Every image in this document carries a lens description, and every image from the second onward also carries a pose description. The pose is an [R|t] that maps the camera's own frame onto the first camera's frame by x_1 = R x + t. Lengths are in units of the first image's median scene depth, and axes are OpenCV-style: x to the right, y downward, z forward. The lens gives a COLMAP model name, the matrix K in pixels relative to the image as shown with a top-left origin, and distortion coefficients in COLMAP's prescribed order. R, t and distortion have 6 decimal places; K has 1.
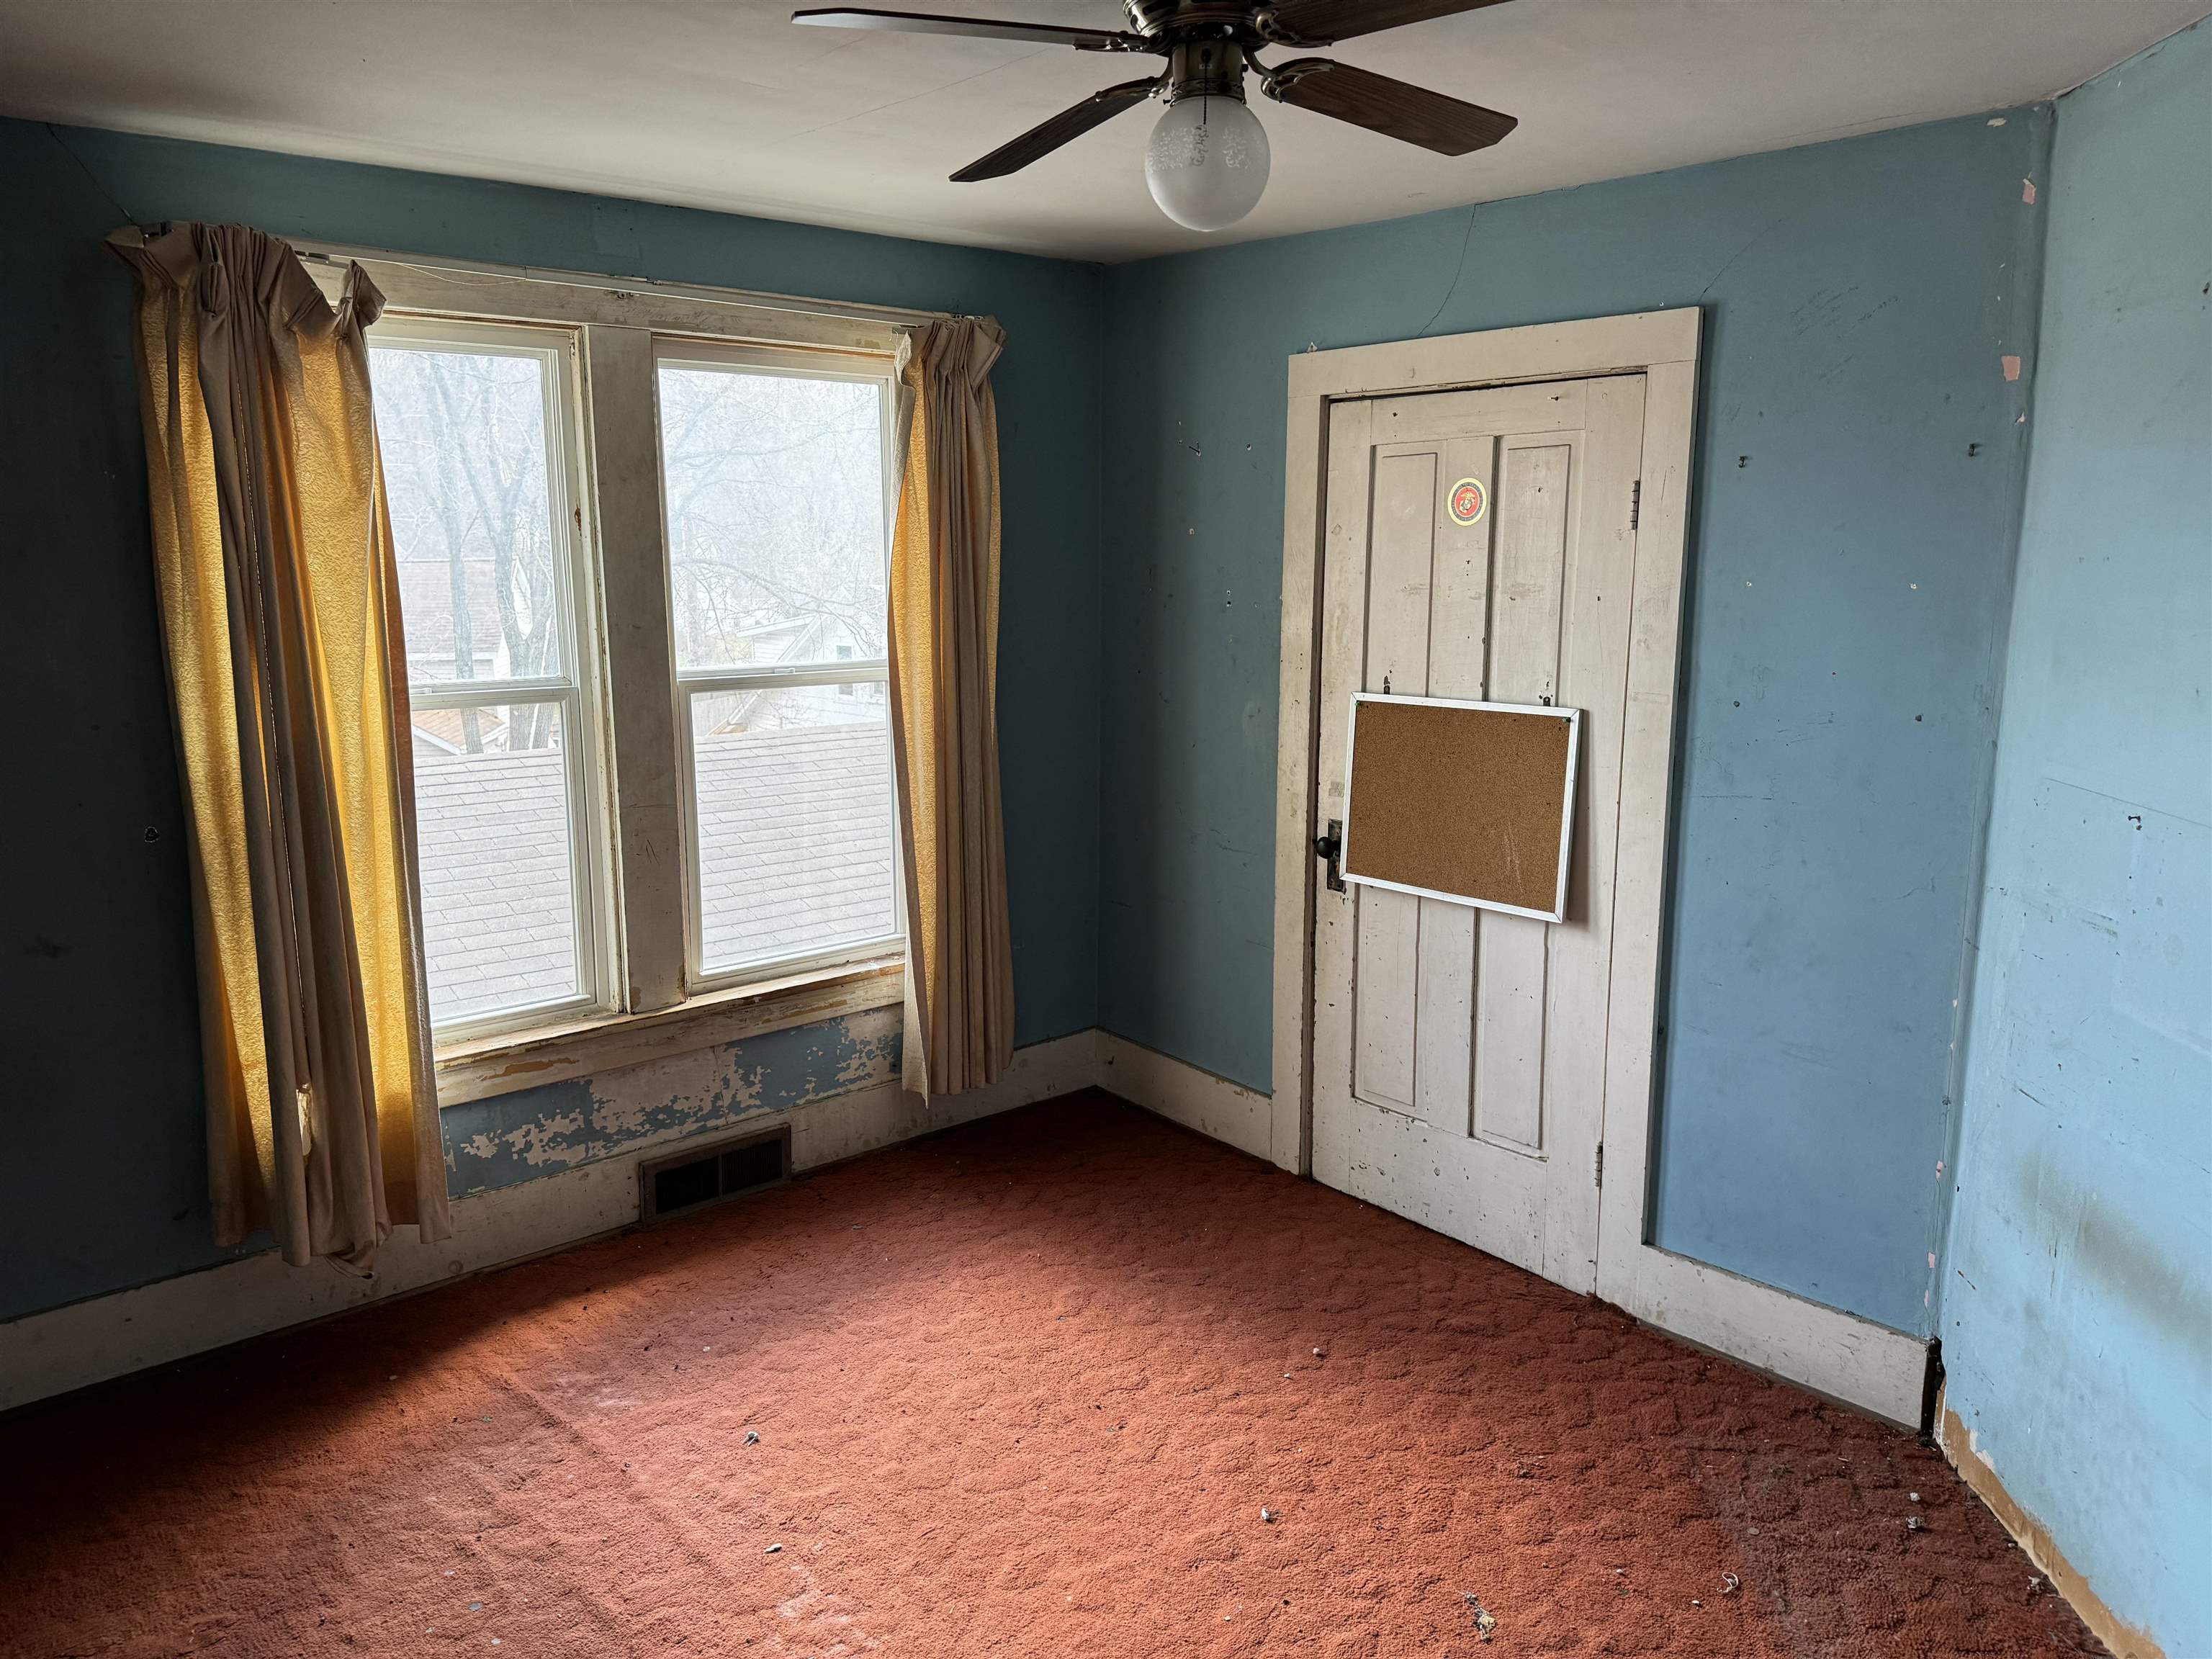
lens RADIAL K [[1617.5, 0, 1106.0], [0, 1617.5, 829.5], [0, 0, 1]] dist [0.002130, 0.002698]
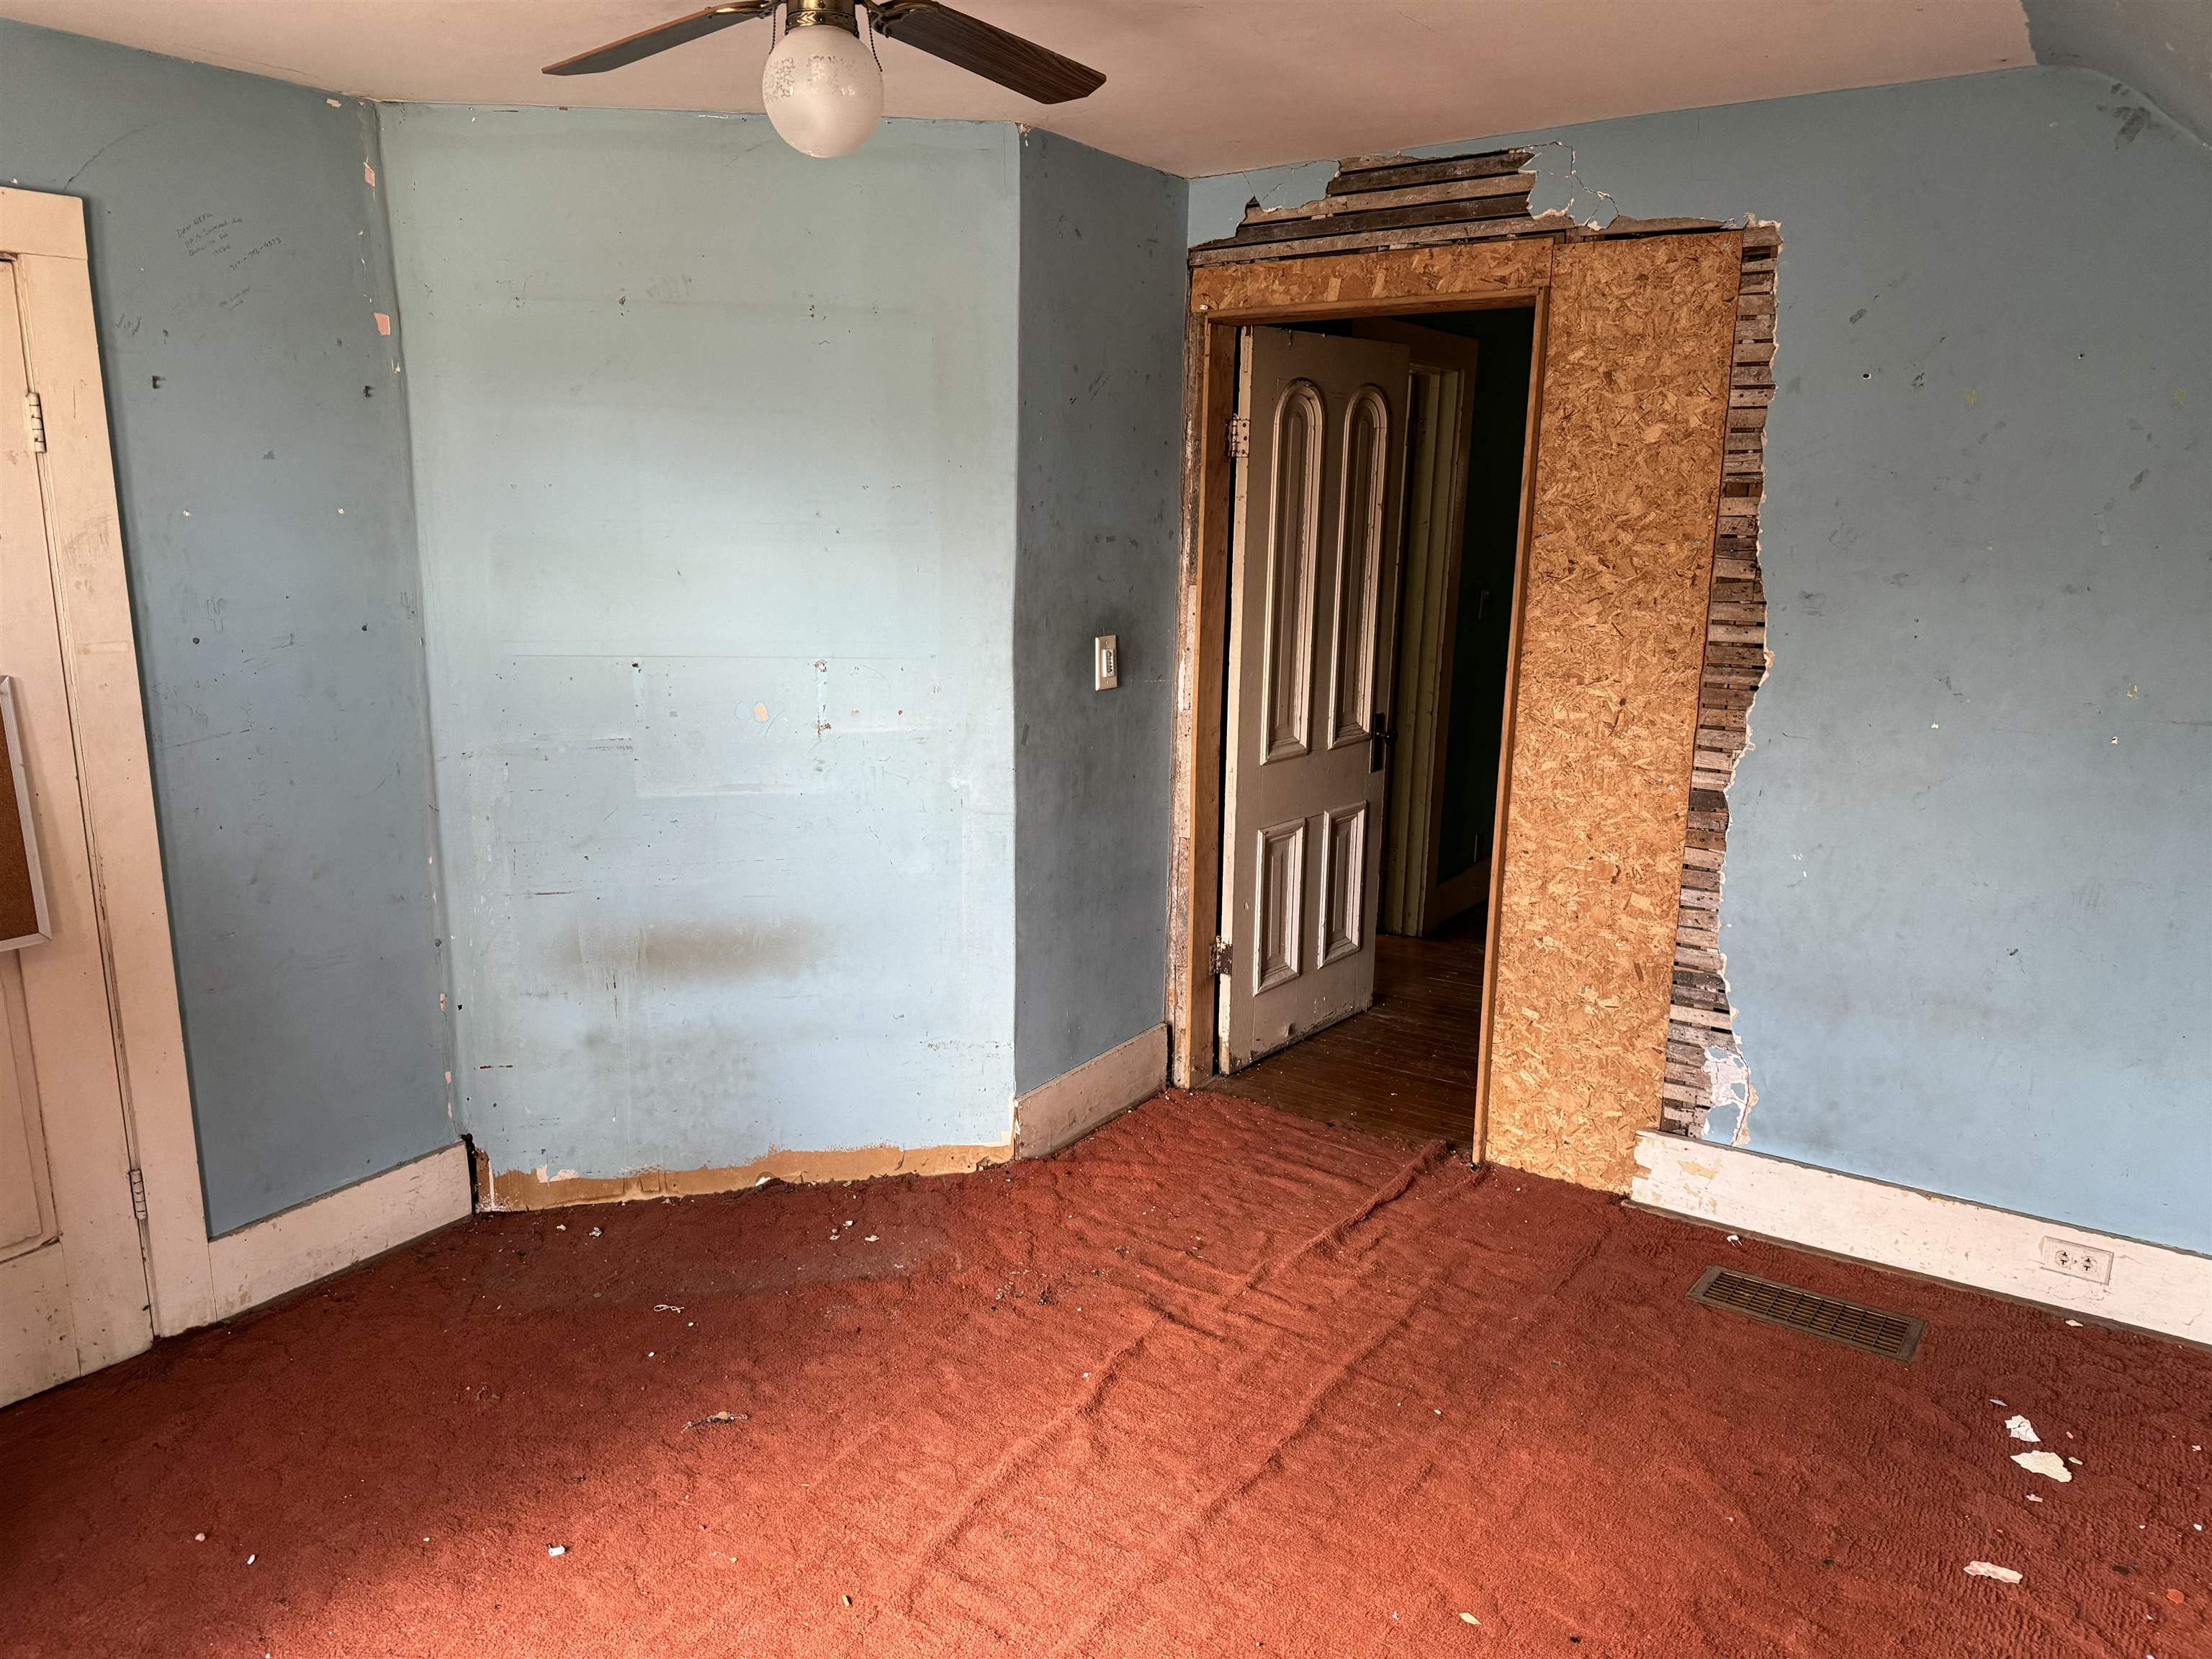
lens RADIAL K [[1568.6, 0, 1103.1], [0, 1568.6, 830.8], [0, 0, 1]] dist [0.121222, -0.158735]
pose [[-0.266466, -0.205199, 0.941748, -0.694004], [0.166311, 0.952631, 0.254628, -0.127930], [-0.949388, 0.224472, -0.219717, 0.757293]]
